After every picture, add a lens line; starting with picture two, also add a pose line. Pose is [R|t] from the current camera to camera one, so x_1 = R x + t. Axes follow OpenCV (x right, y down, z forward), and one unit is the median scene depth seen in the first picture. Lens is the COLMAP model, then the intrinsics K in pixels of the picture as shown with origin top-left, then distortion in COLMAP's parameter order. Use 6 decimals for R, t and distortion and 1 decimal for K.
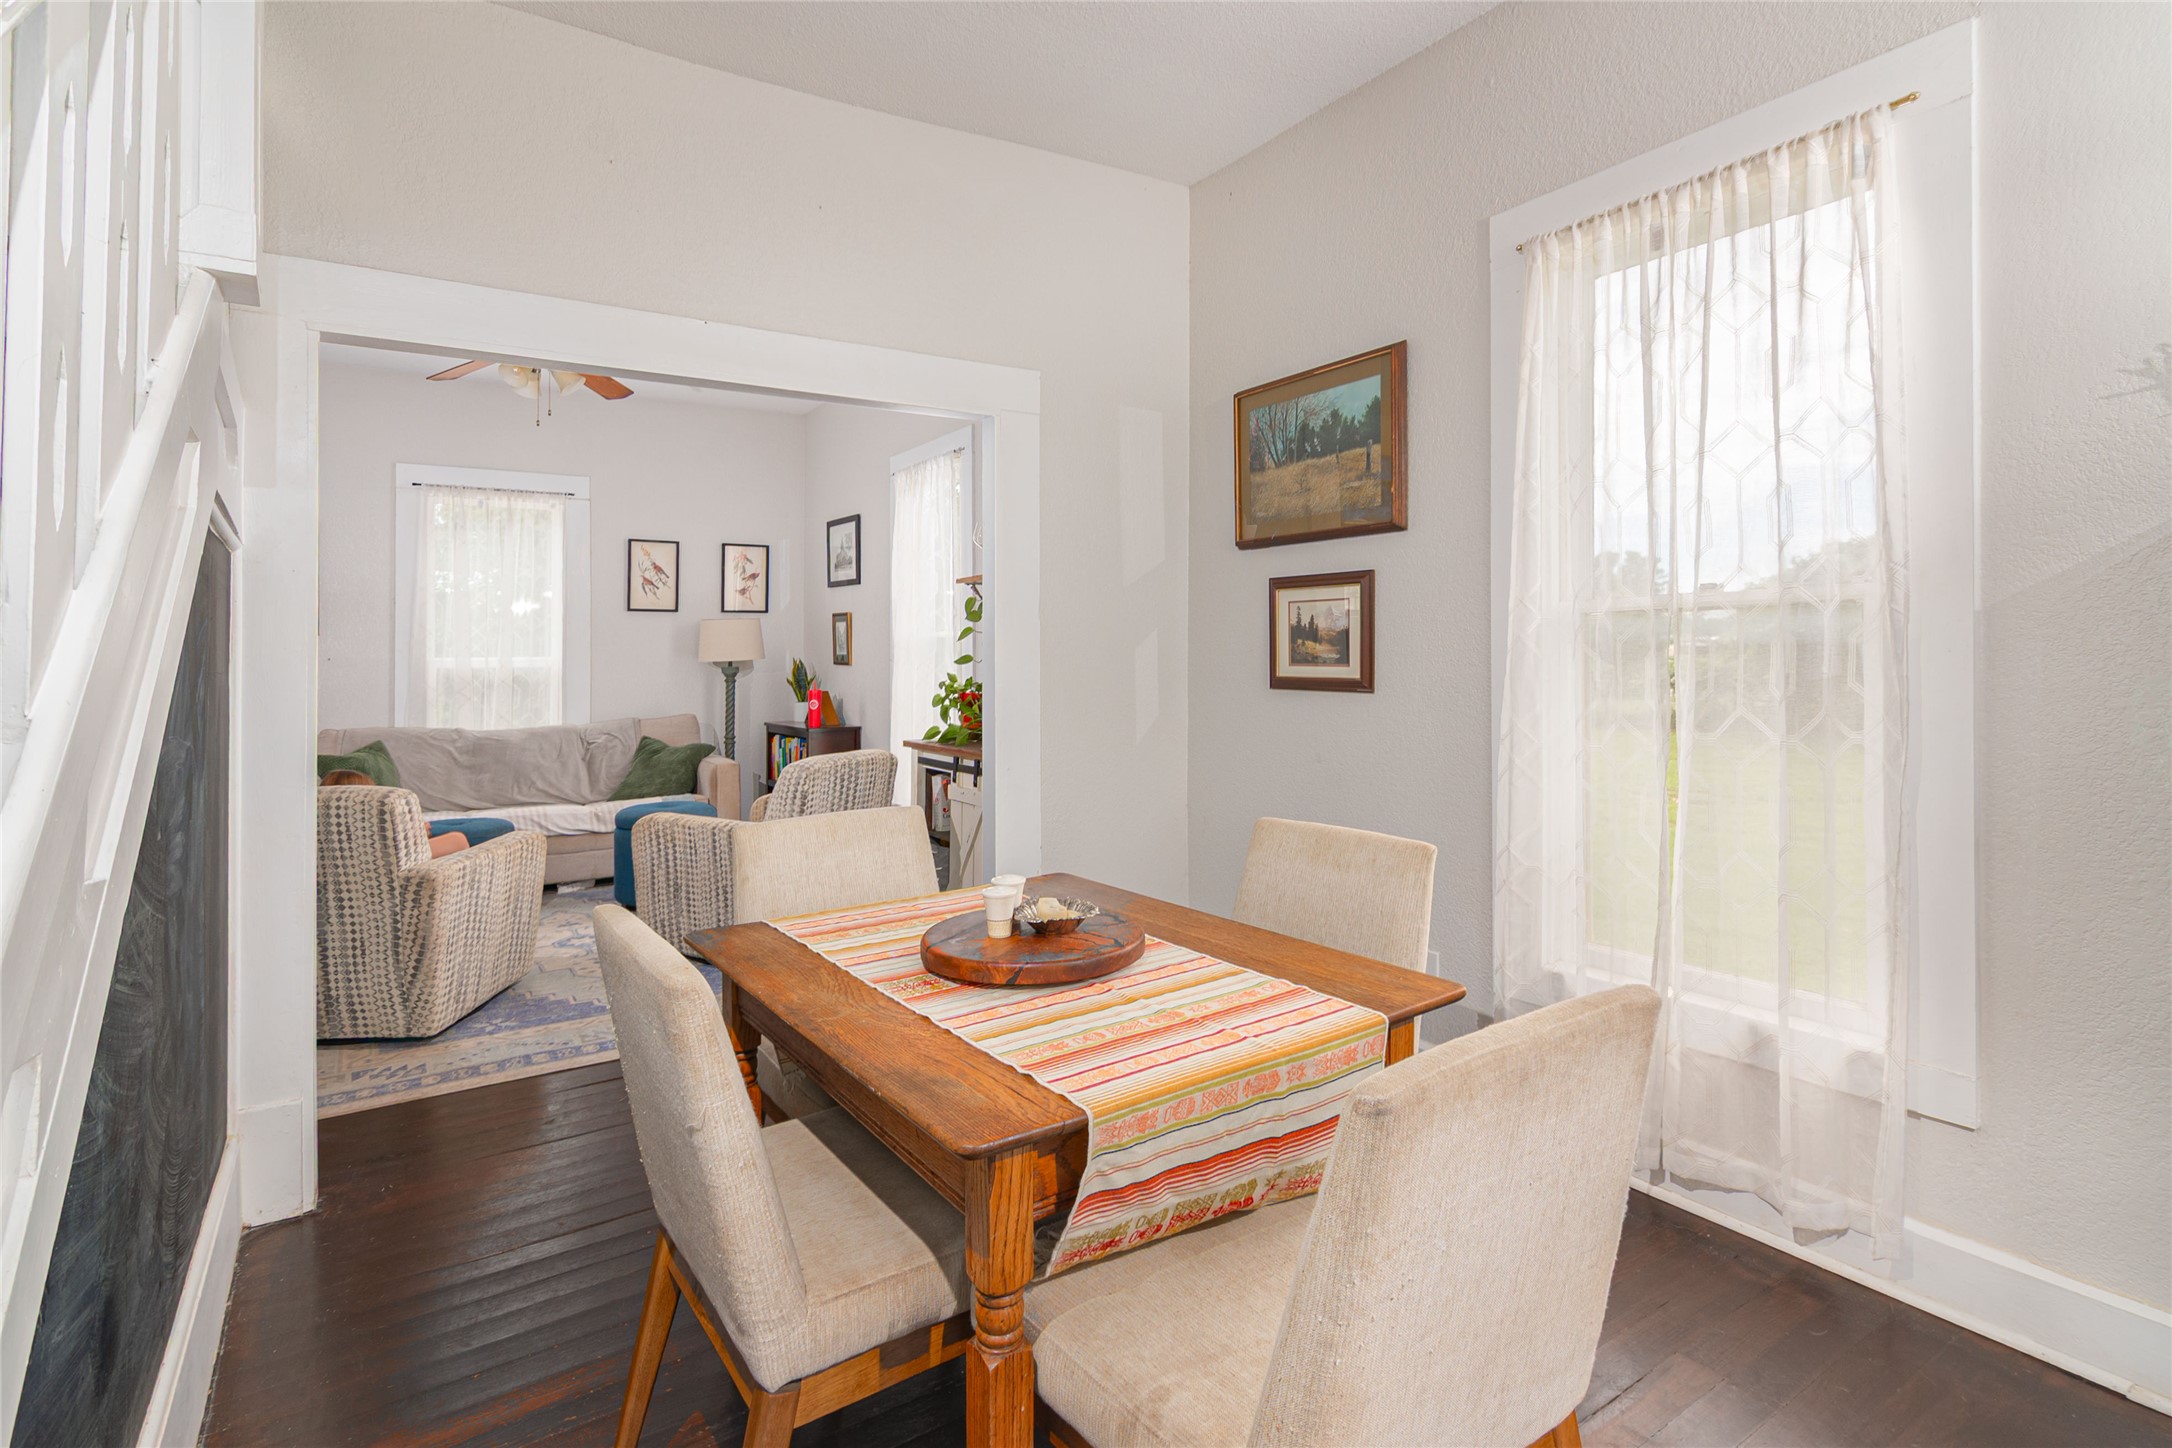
lens RADIAL K [[1044.7, 0, 1082.1], [0, 1044.7, 628.4], [0, 0, 1]] dist [-0.010640, -0.000395]
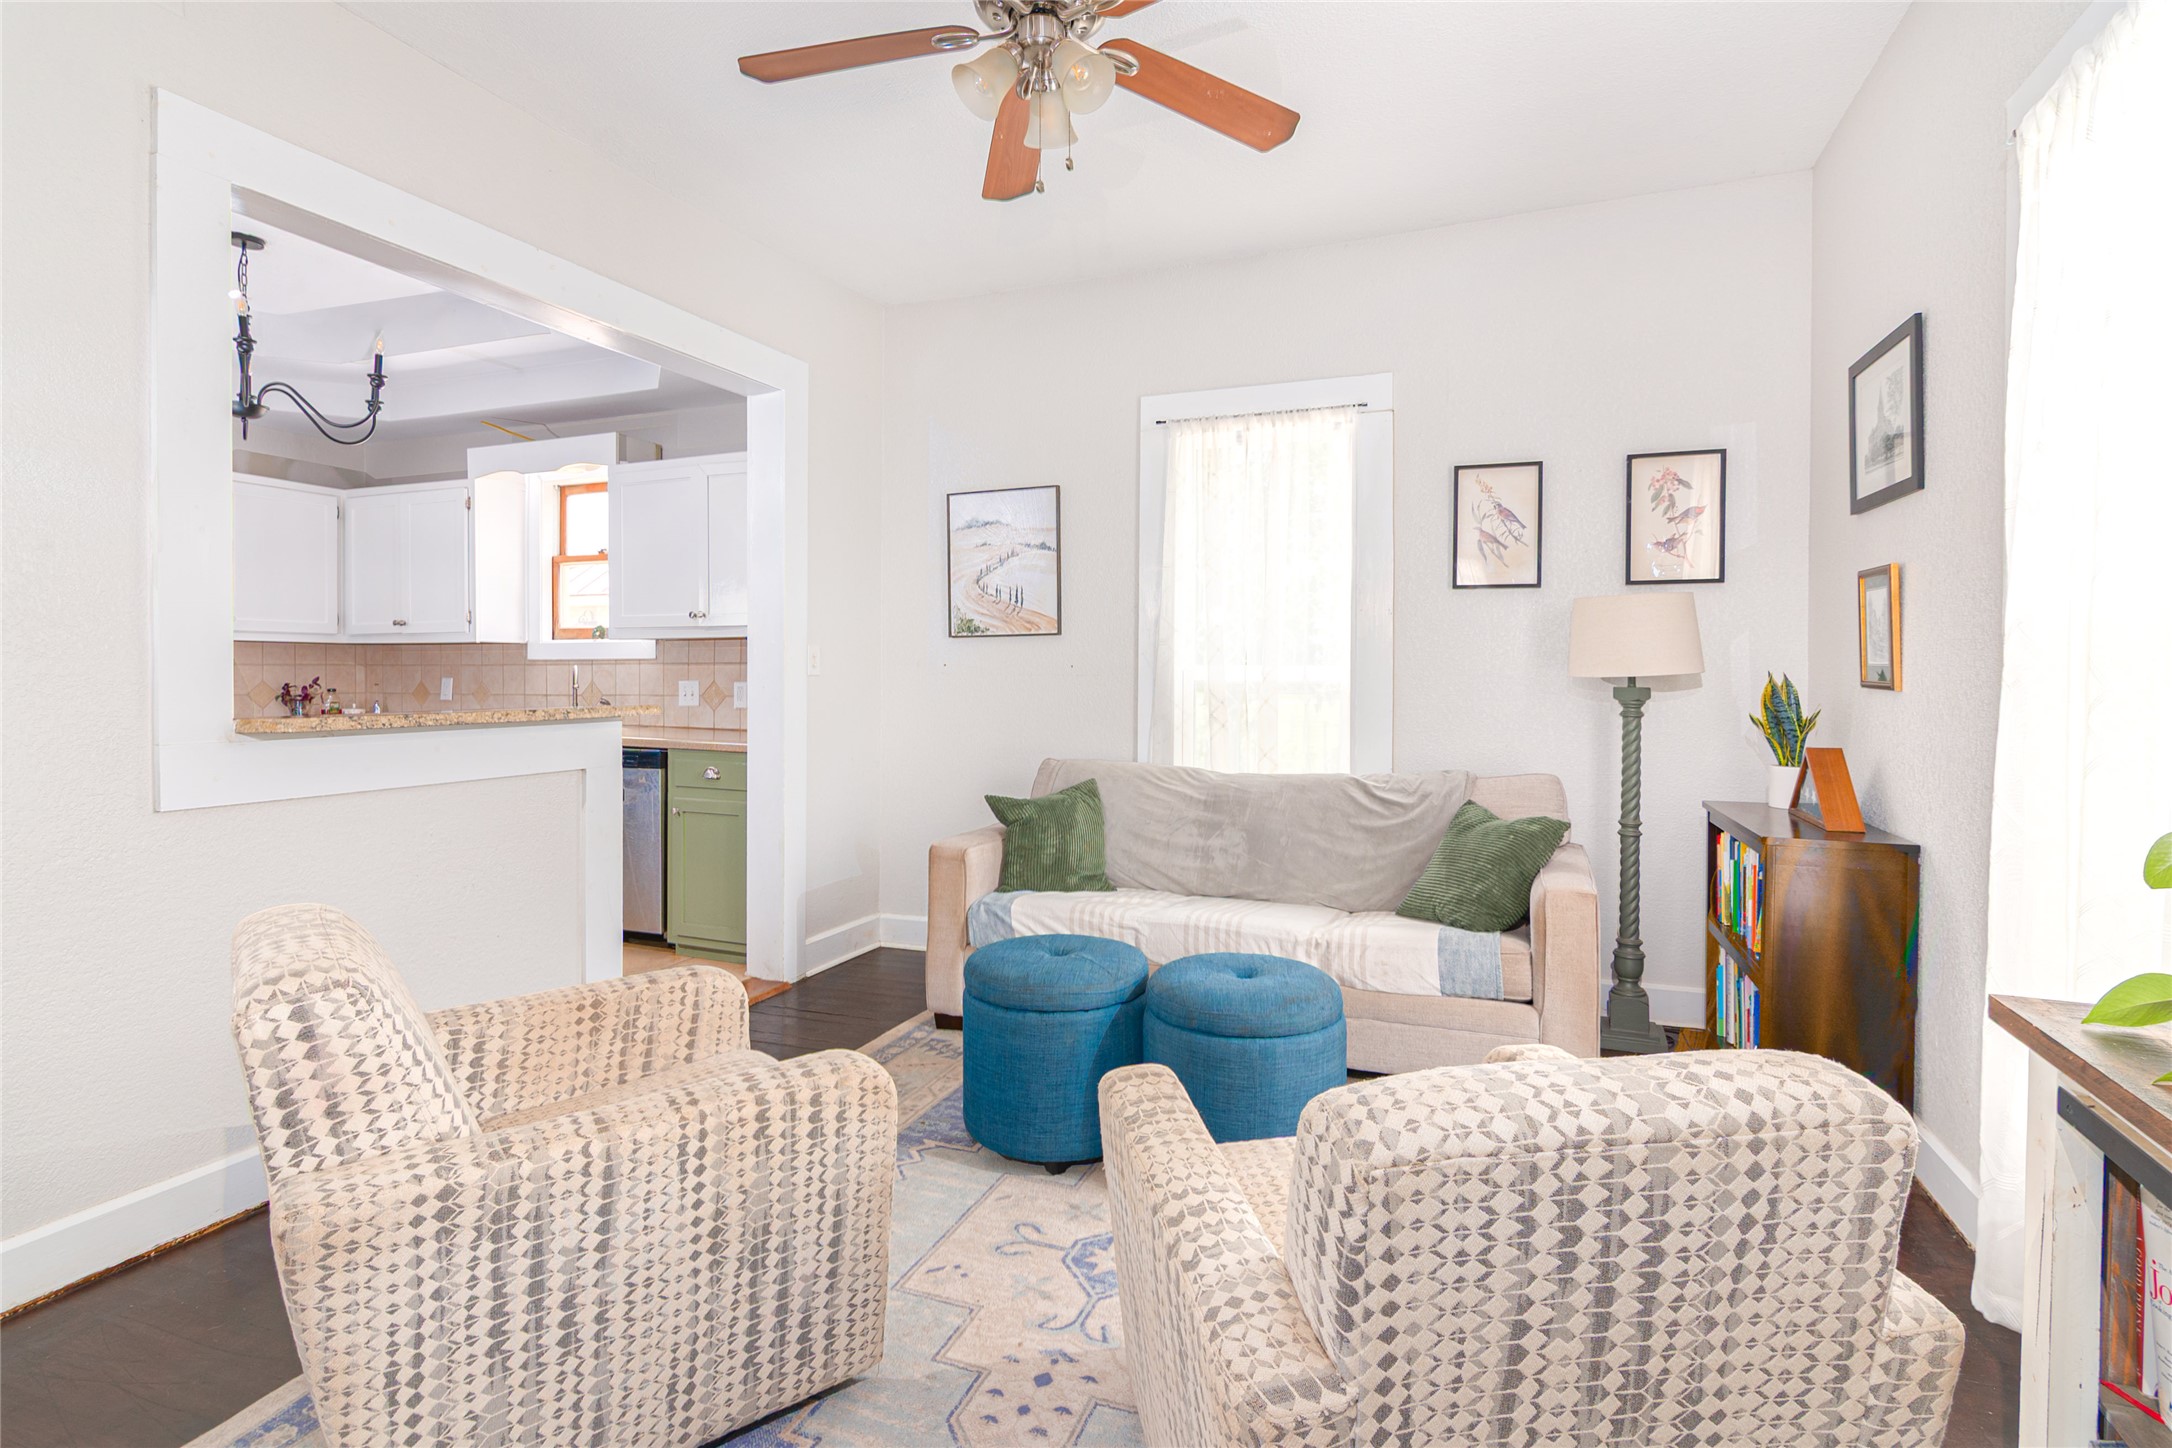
lens RADIAL K [[1044.7, 0, 1105.0], [0, 1044.7, 672.4], [0, 0, 1]] dist [-0.010640, -0.000395]
pose [[0.564552, 0.011905, -0.825312, -0.112314], [0.004148, 0.999842, 0.017260, 0.036601], [0.825387, -0.013167, 0.564413, 0.951782]]
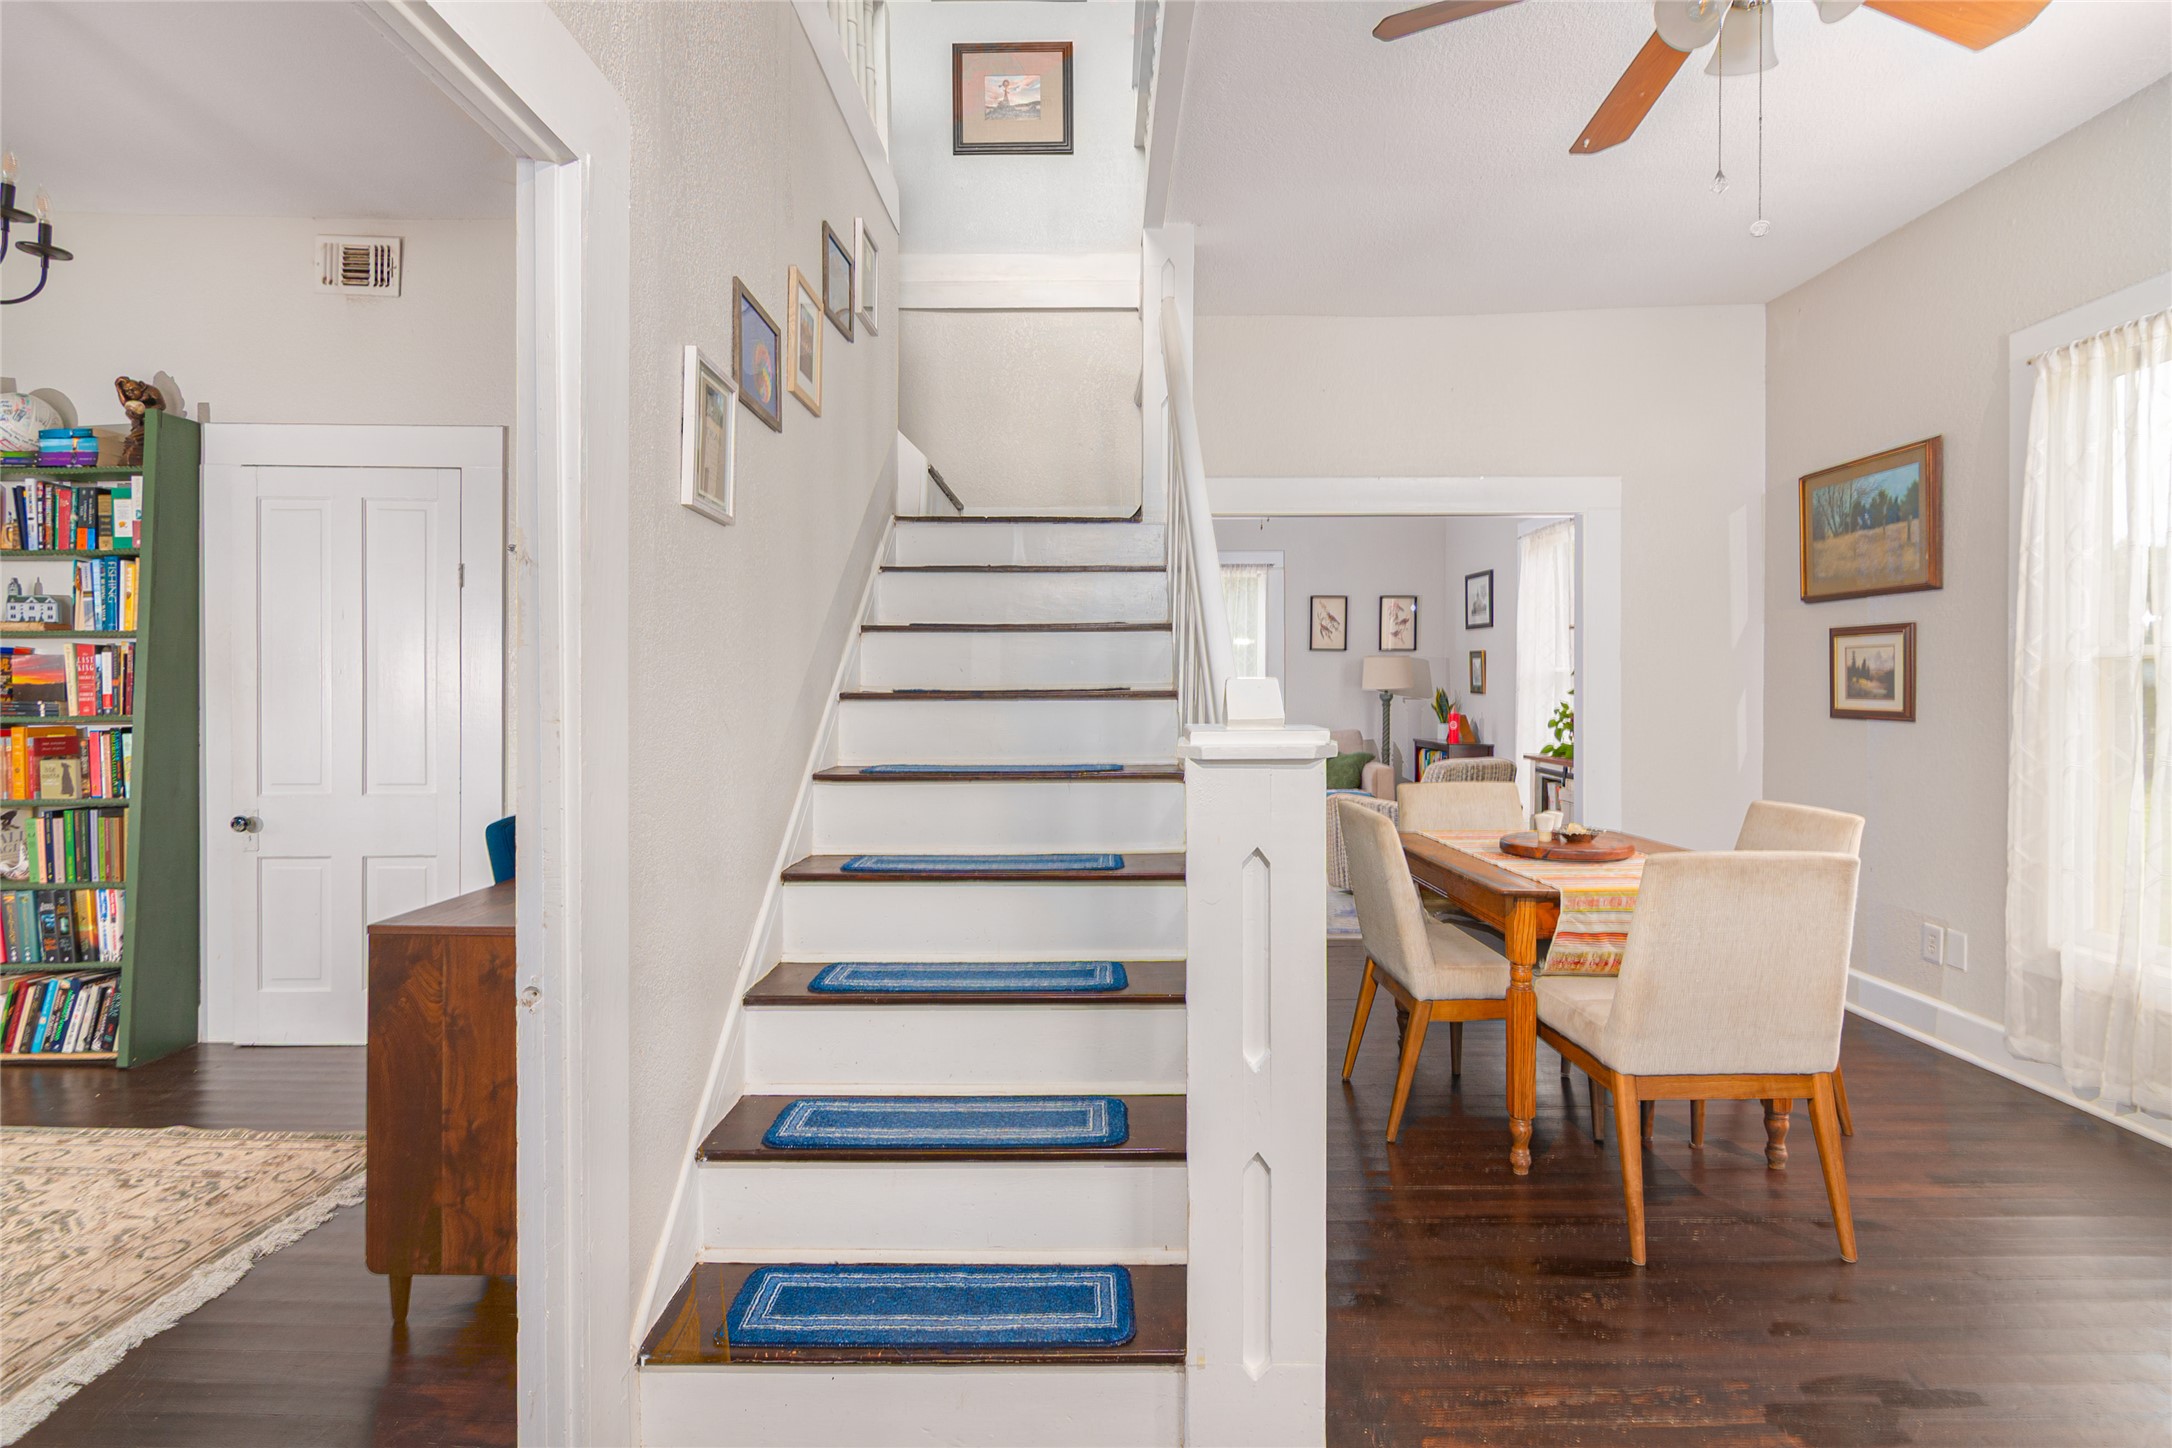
lens RADIAL K [[1044.7, 0, 1095.0], [0, 1044.7, 676.3], [0, 0, 1]] dist [-0.010640, -0.000395]
pose [[0.831464, 0.007054, -0.555534, 0.139630], [0.003102, 0.999845, 0.017338, -0.014701], [0.555570, -0.016139, 0.831313, -0.481042]]
